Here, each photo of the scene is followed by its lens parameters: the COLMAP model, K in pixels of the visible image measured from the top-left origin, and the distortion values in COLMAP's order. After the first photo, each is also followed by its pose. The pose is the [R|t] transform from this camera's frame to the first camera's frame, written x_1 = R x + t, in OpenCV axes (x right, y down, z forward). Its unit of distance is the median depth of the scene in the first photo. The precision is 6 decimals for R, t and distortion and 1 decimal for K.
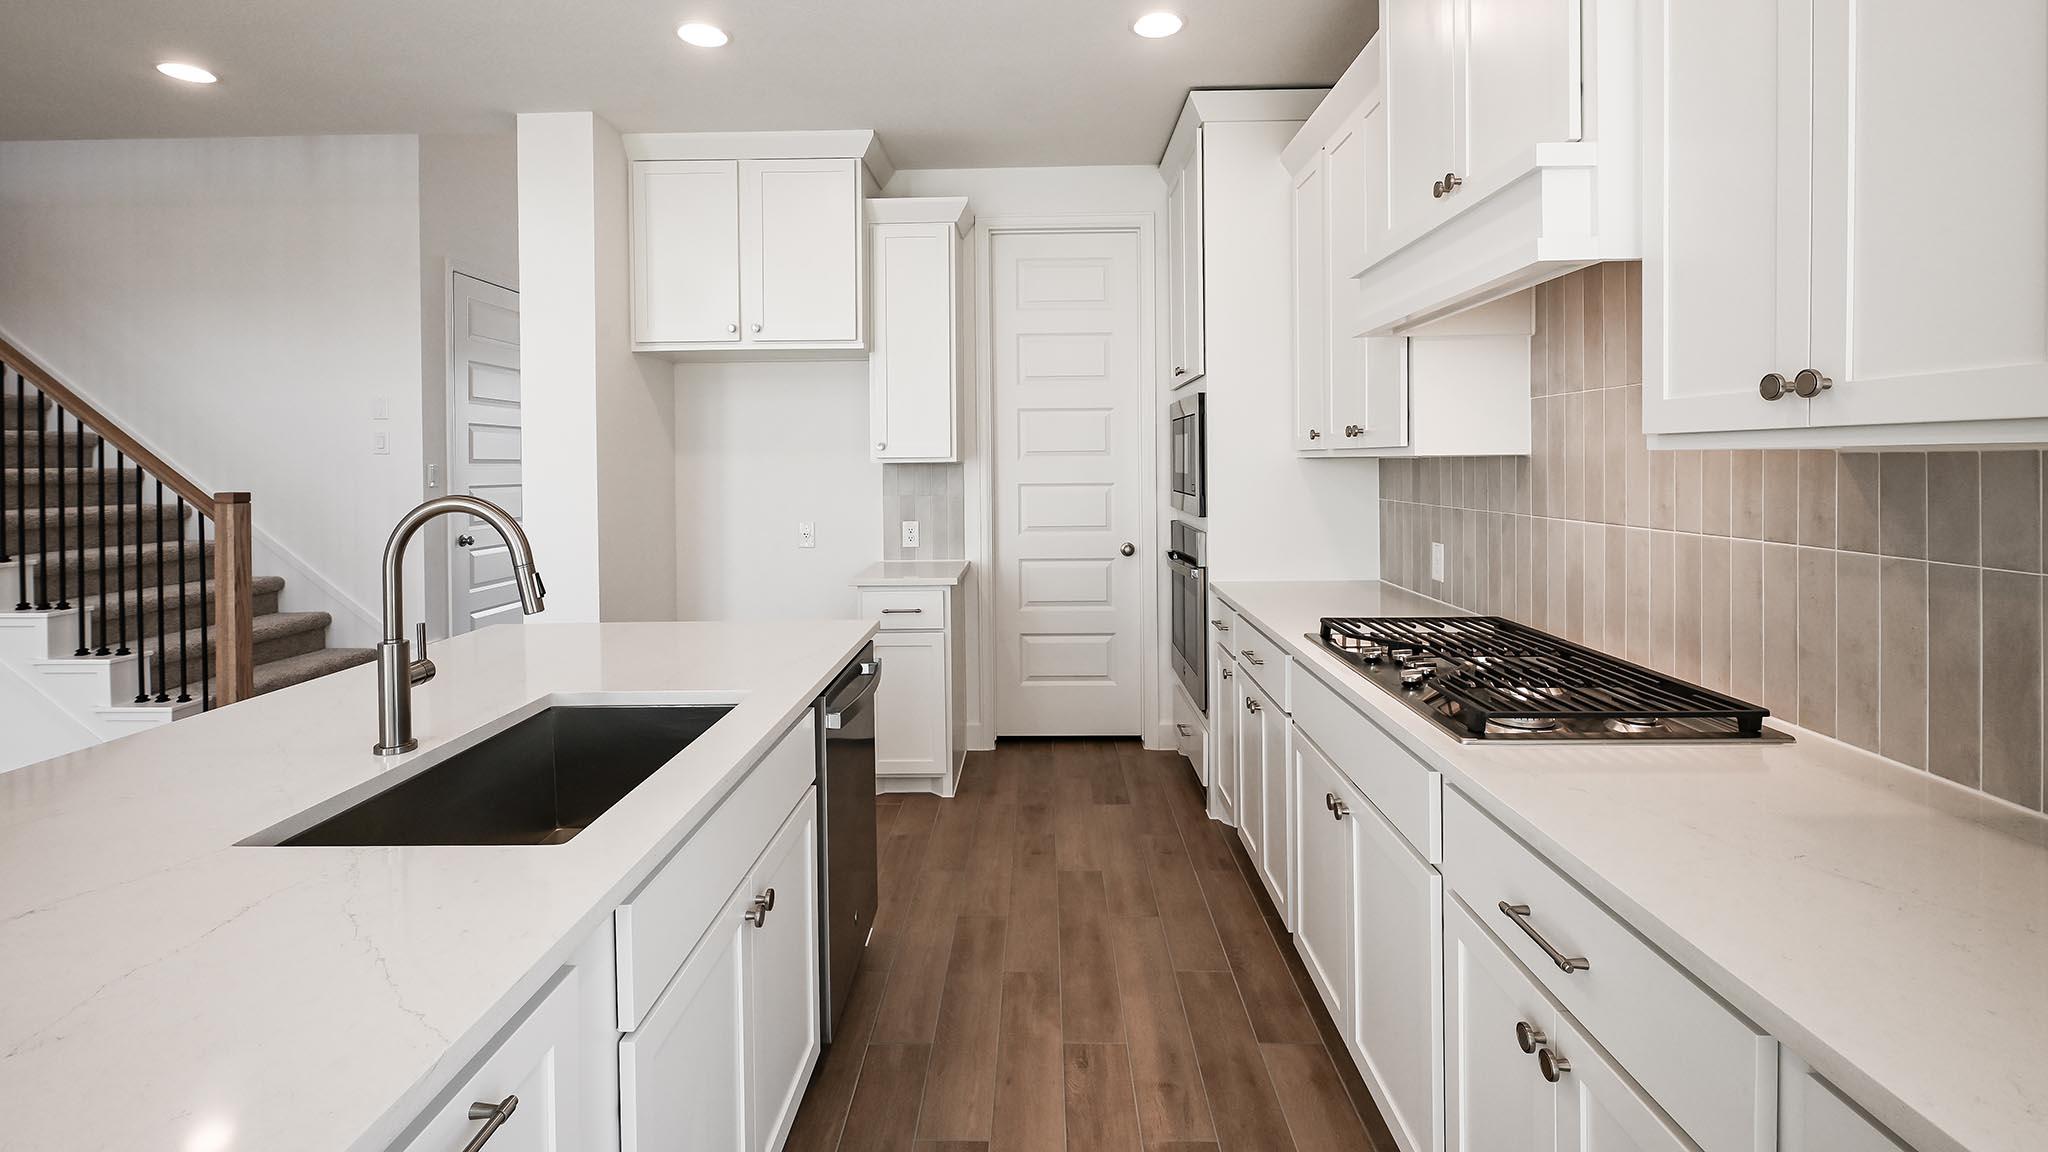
lens RADIAL K [[905.1, 0, 1030.0], [0, 905.1, 465.5], [0, 0, 1]] dist [-0.001617, -0.000209]
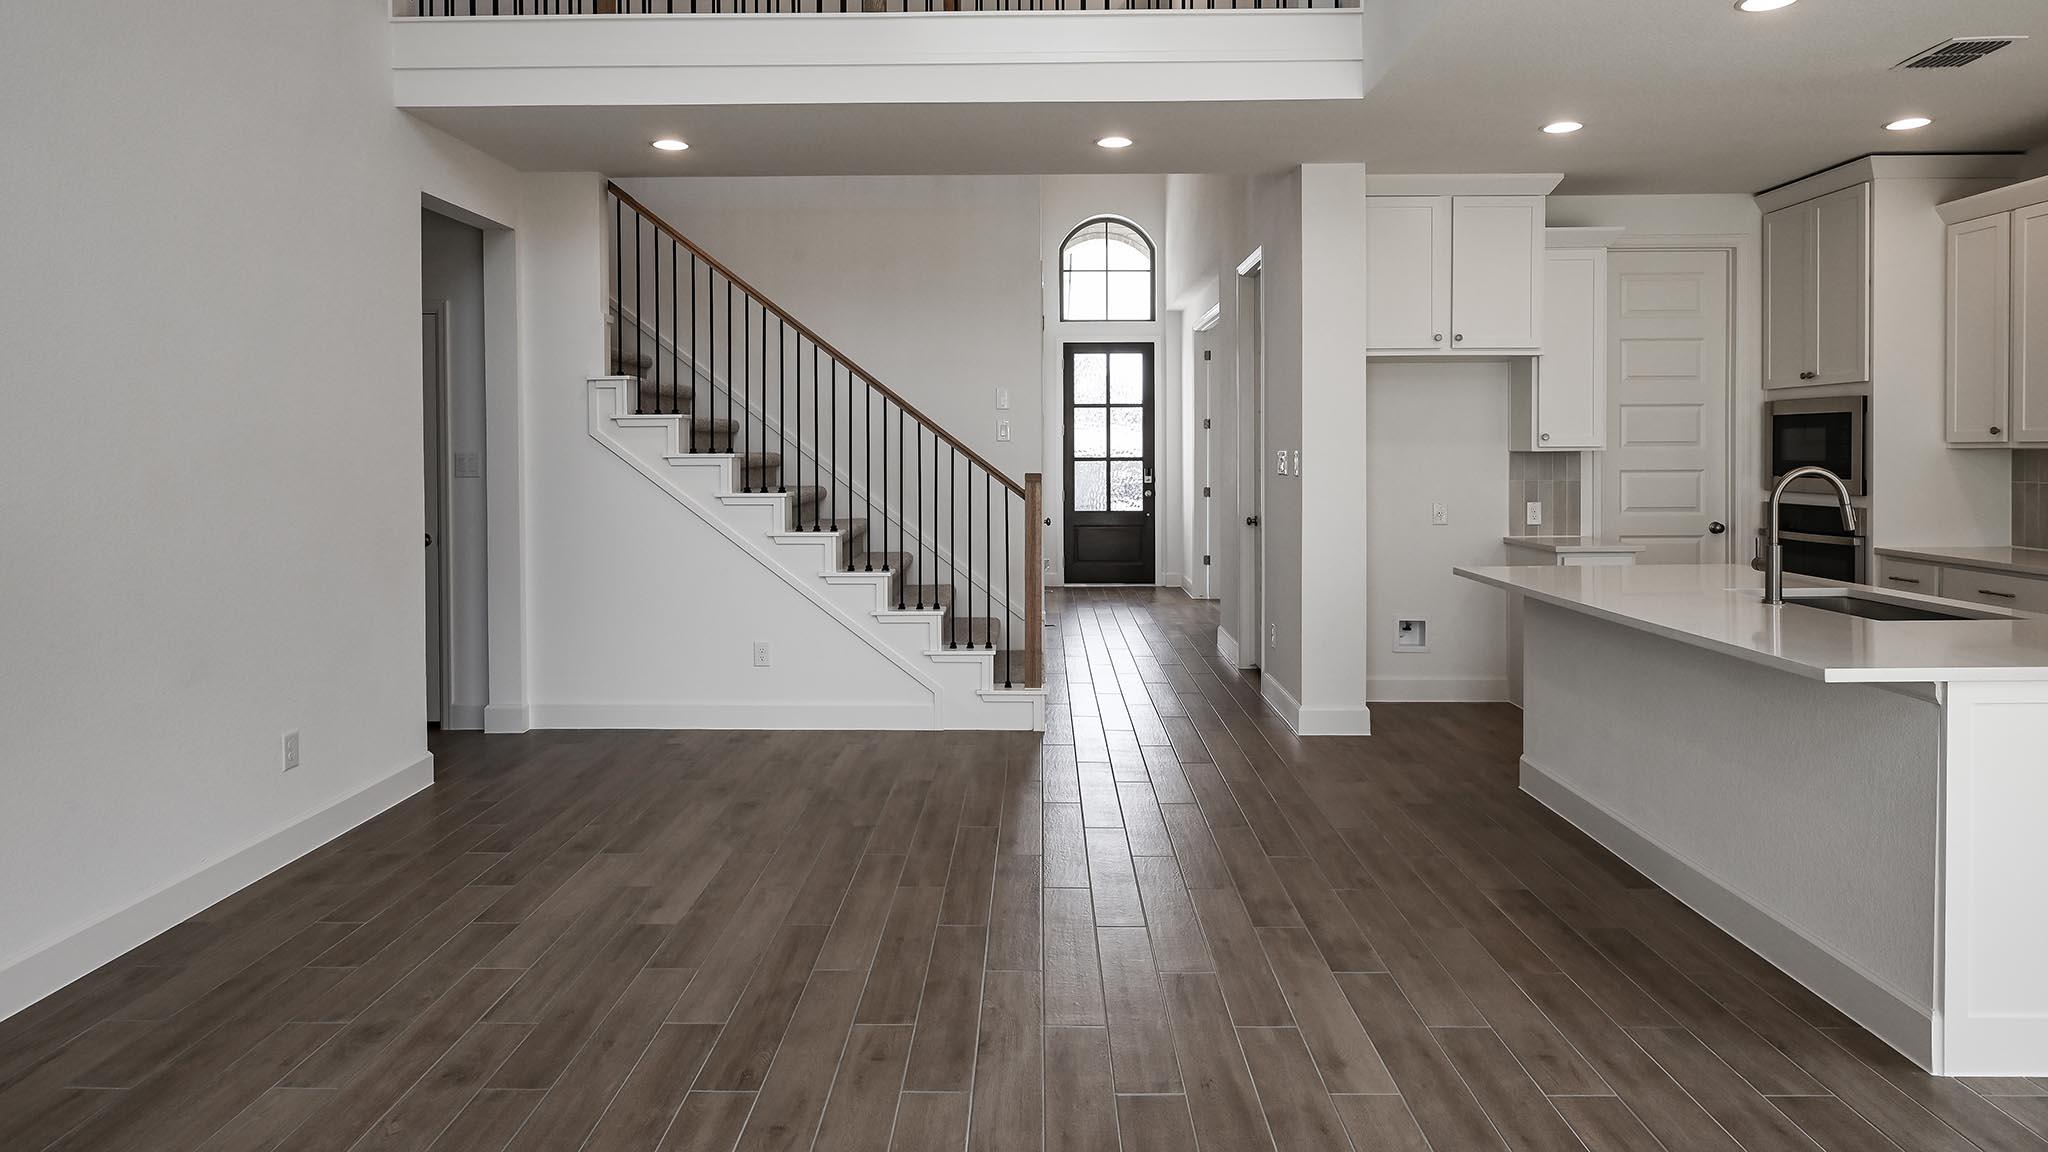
lens RADIAL K [[1181.7, 0, 1015.0], [0, 1181.7, 467.3], [0, 0, 1]] dist [-0.001872, -0.001558]
pose [[0.999982, 0.004245, 0.004298, -1.333541], [-0.004280, 0.999957, 0.008209, 0.013029], [-0.004263, -0.008227, 0.999957, -0.831086]]
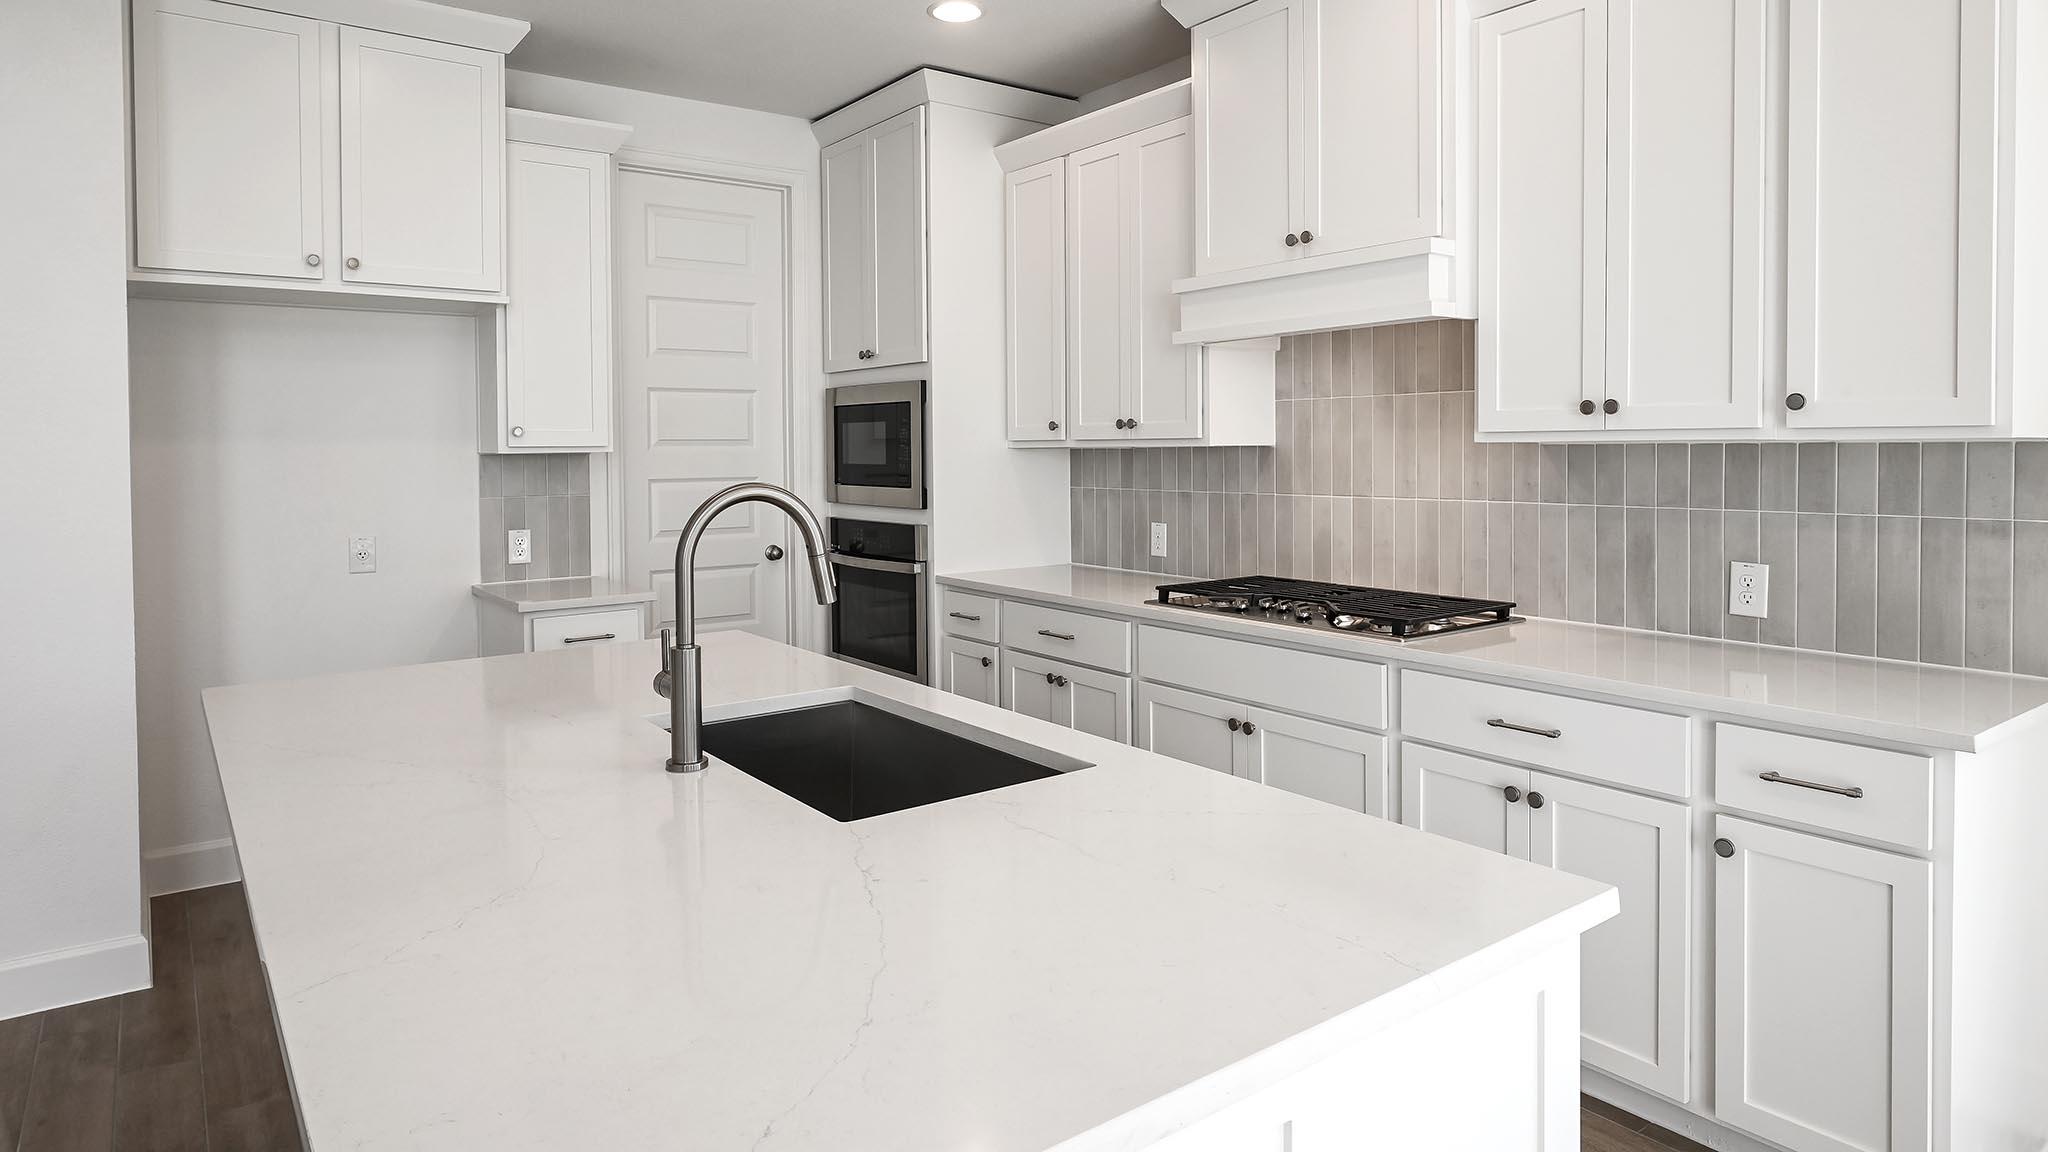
lens RADIAL K [[1181.7, 0, 1015.0], [0, 1181.7, 467.3], [0, 0, 1]] dist [-0.001872, -0.001558]
pose [[0.793001, -0.006908, 0.609181, -0.681164], [0.003439, 0.999971, 0.006862, 0.005547], [-0.609211, -0.003347, 0.793001, -0.078308]]
